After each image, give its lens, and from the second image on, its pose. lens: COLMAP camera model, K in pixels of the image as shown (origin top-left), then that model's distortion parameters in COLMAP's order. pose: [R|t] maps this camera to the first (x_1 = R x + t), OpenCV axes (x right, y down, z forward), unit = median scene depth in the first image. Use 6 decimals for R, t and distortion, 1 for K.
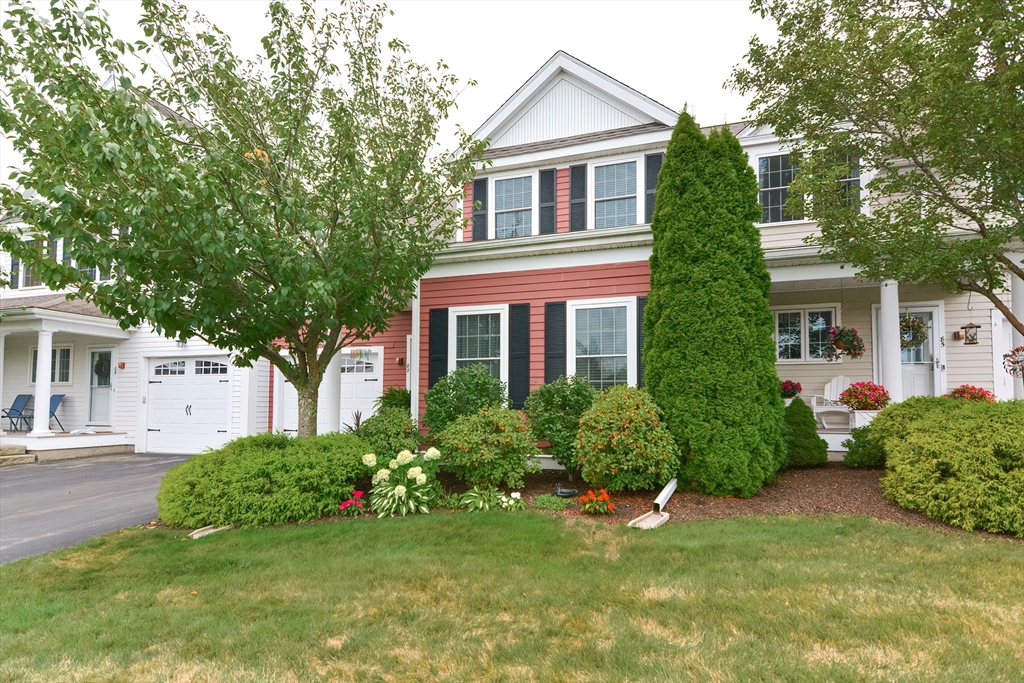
lens RADIAL K [[500.7, 0, 517.6], [0, 500.7, 341.9], [0, 0, 1]] dist [0.019834, -0.014646]
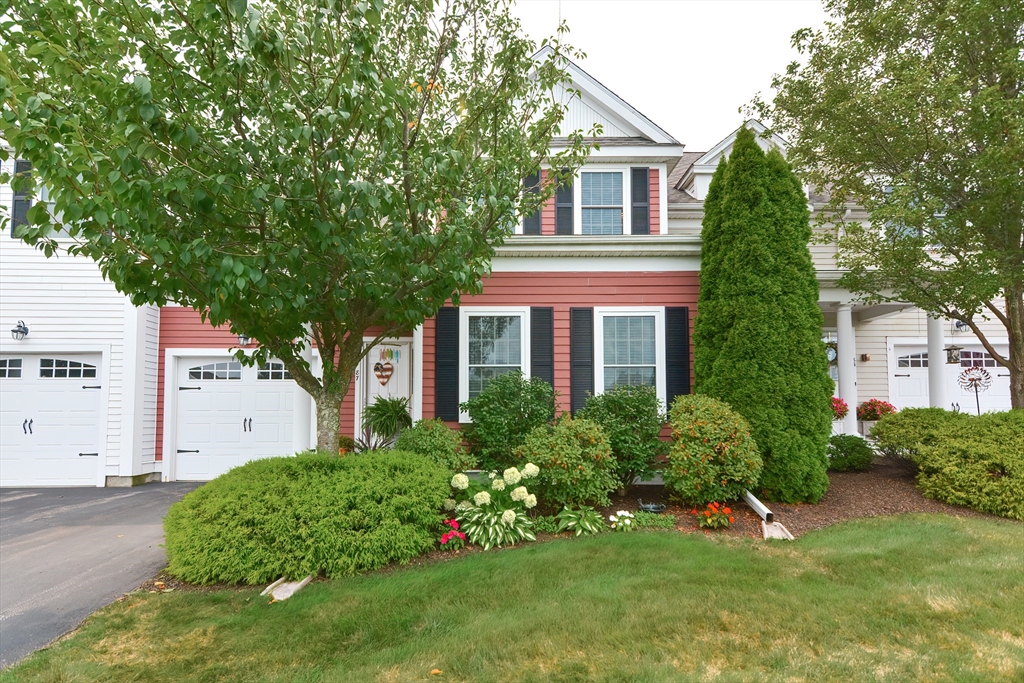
lens RADIAL K [[510.6, 0, 515.7], [0, 510.6, 356.6], [0, 0, 1]] dist [0.024574, -0.015457]
pose [[0.951884, 0.033766, 0.304593, -0.336869], [-0.034380, 0.999403, -0.003350, 0.020779], [-0.304524, -0.007283, 0.952477, 0.120337]]
